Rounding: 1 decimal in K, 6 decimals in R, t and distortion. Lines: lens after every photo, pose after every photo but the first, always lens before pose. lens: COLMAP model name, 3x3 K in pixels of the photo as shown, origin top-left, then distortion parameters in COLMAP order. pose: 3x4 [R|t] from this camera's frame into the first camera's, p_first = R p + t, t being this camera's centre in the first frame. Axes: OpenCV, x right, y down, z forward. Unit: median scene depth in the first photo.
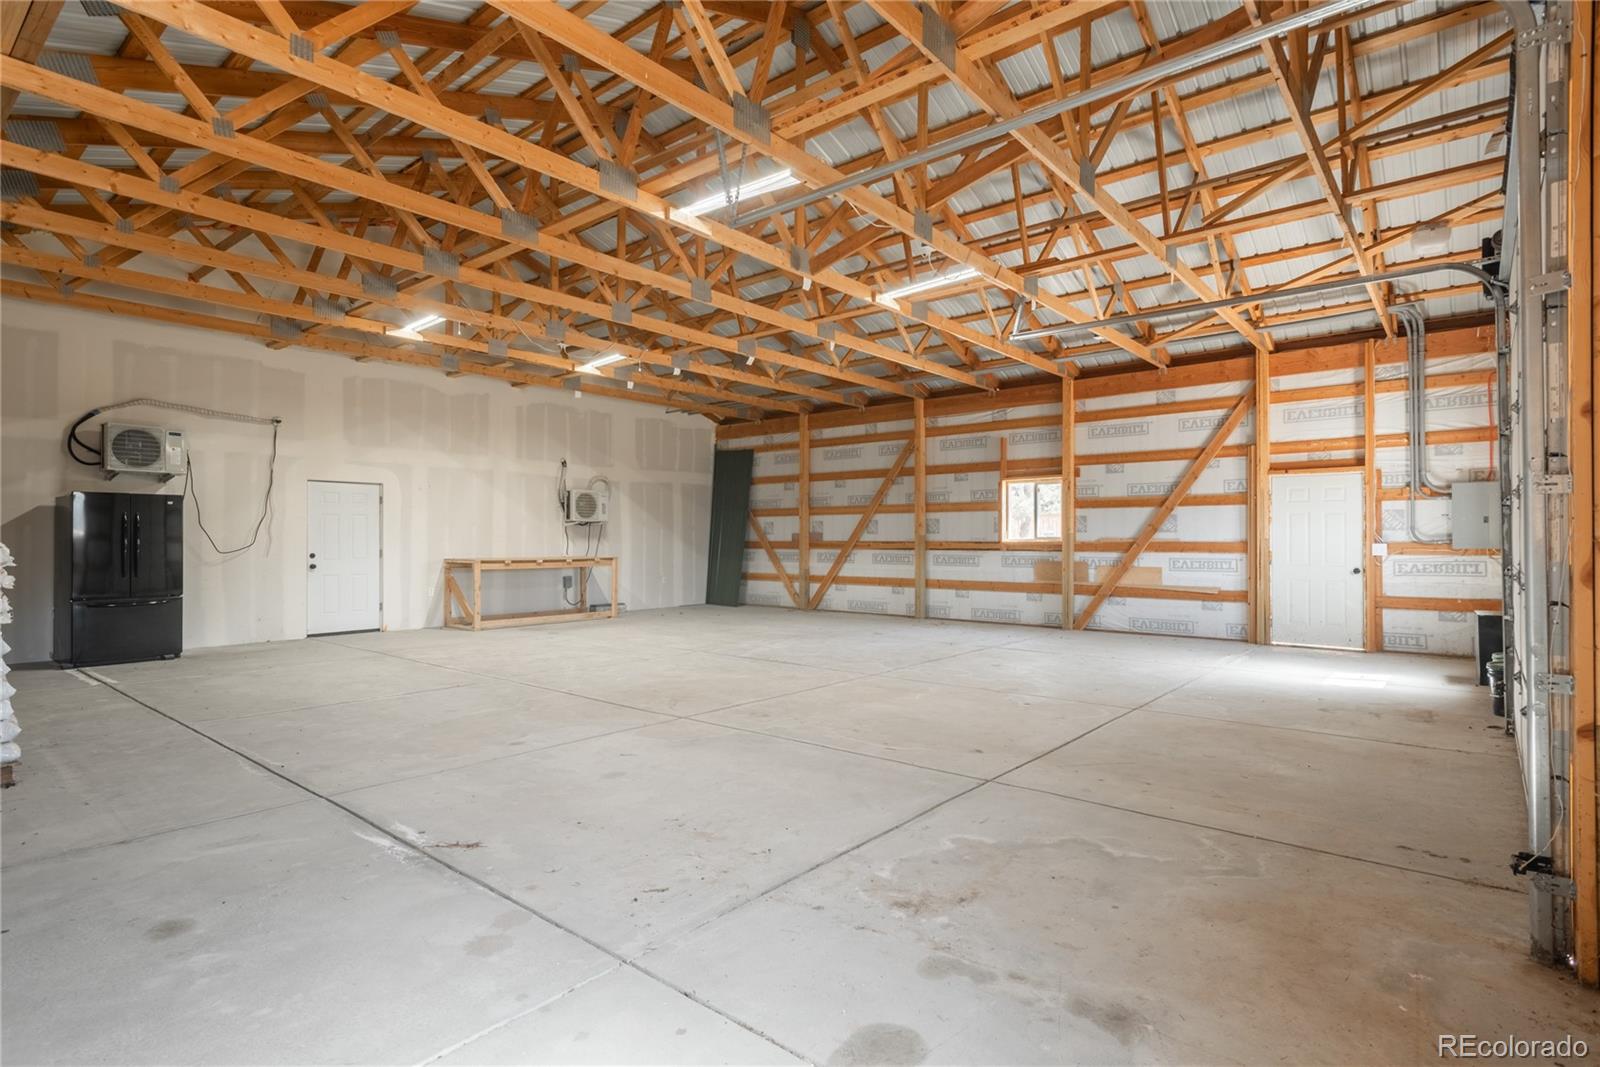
lens RADIAL K [[804.0, 0, 838.9], [0, 804.0, 538.6], [0, 0, 1]] dist [0.002524, 0.000356]
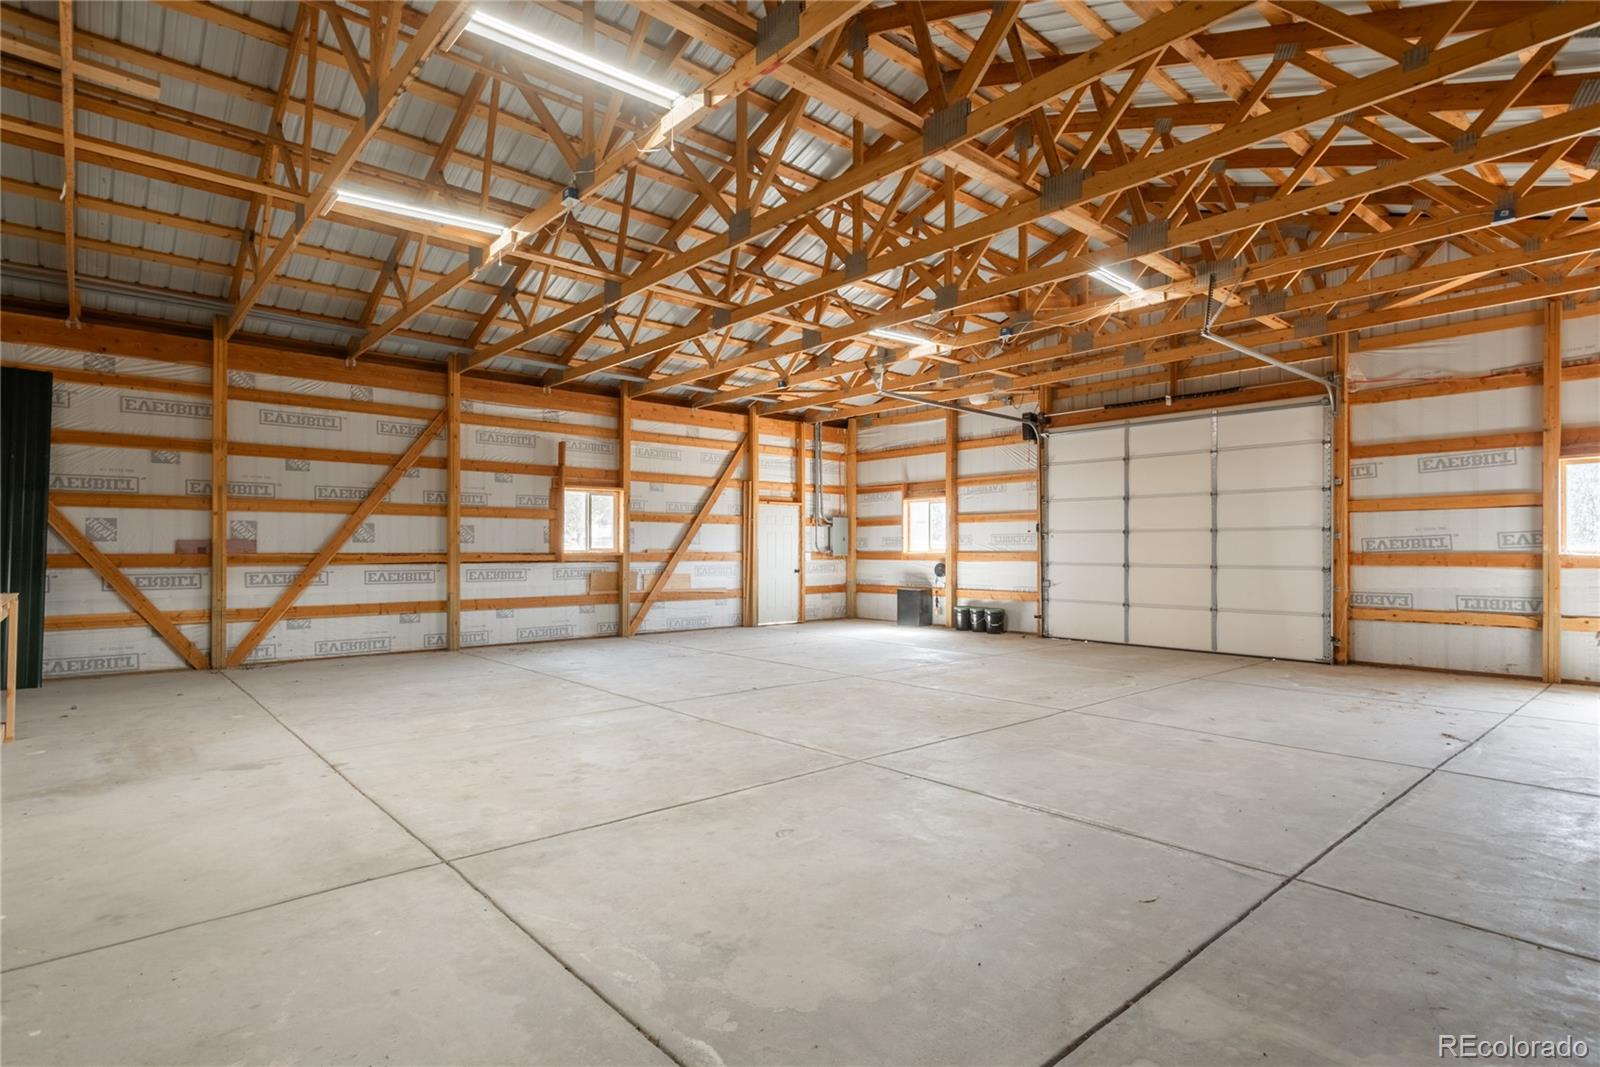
lens RADIAL K [[804.0, 0, 838.9], [0, 804.0, 538.6], [0, 0, 1]] dist [0.002524, 0.000356]
pose [[0.143691, 0.015142, 0.989507, -0.636572], [-0.000565, 0.999884, -0.015219, 0.001323], [-0.989622, 0.001628, 0.143683, 0.517519]]
